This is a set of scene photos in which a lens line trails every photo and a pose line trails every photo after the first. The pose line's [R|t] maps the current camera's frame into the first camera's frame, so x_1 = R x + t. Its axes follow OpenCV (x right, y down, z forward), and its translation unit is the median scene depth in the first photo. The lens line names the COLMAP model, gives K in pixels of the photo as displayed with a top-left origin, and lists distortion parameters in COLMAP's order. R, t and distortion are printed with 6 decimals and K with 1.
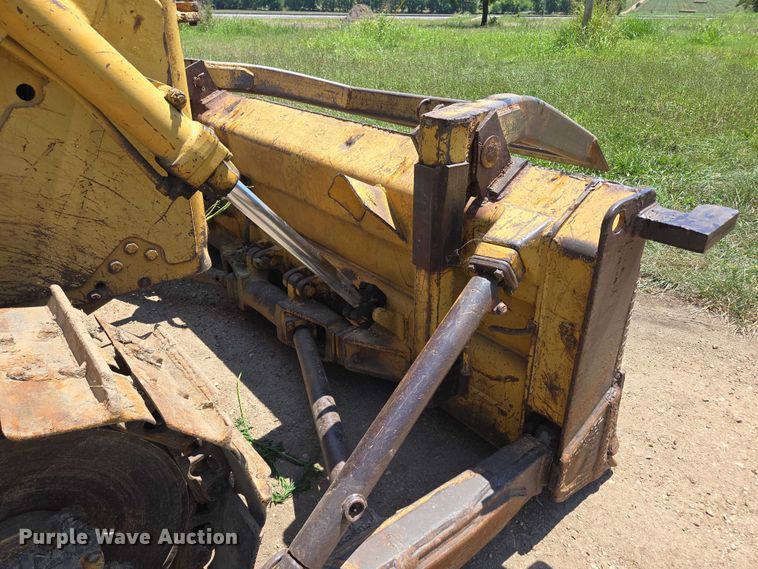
lens RADIAL K [[506.3, 0, 379.0], [0, 506.3, 284.5], [0, 0, 1]] dist [0.054795, -0.043976]
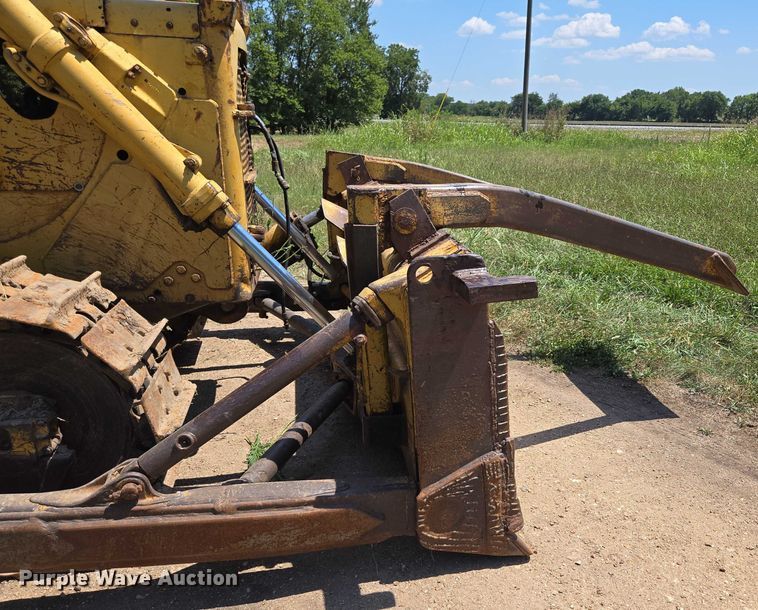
lens RADIAL K [[639.8, 0, 484.0], [0, 639.8, 362.7], [0, 0, 1]] dist [0.066370, -0.060439]
pose [[0.903399, 0.162291, -0.396902, 1.024676], [-0.213870, 0.972797, -0.089023, 0.159890], [0.371657, 0.165308, 0.913534, -0.265090]]
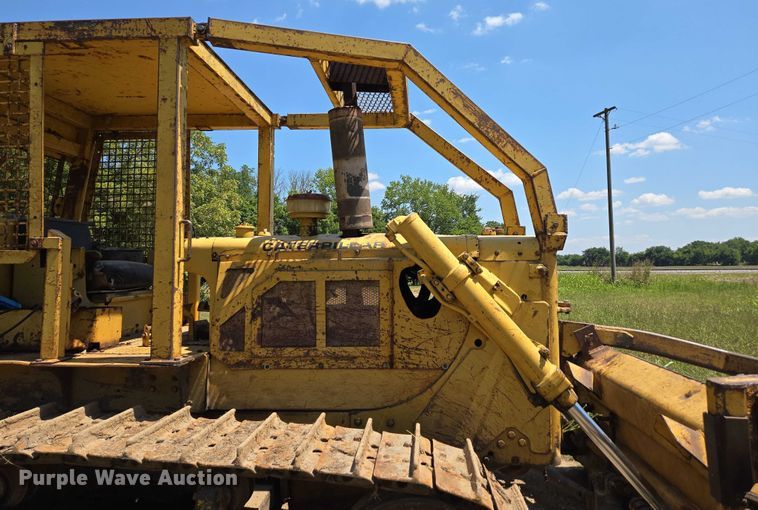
lens RADIAL K [[506.0, 0, 381.3], [0, 506.0, 230.7], [0, 0, 1]] dist [0.074539, -0.065693]
pose [[0.715933, -0.072531, -0.694391, 0.436833], [-0.308515, 0.859348, -0.407847, 0.175913], [0.626305, 0.506221, 0.592859, -0.614538]]
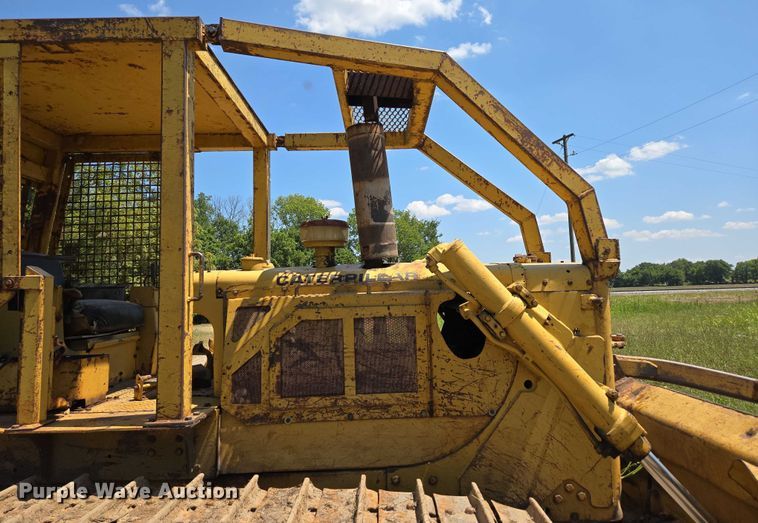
lens RADIAL K [[505.9, 0, 378.9], [0, 505.9, 243.5], [0, 0, 1]] dist [0.071106, -0.062600]
pose [[0.765578, -0.102279, -0.635160, 0.118679], [-0.262153, 0.852001, -0.453178, 0.152009], [0.587508, 0.513453, 0.625461, -0.643104]]
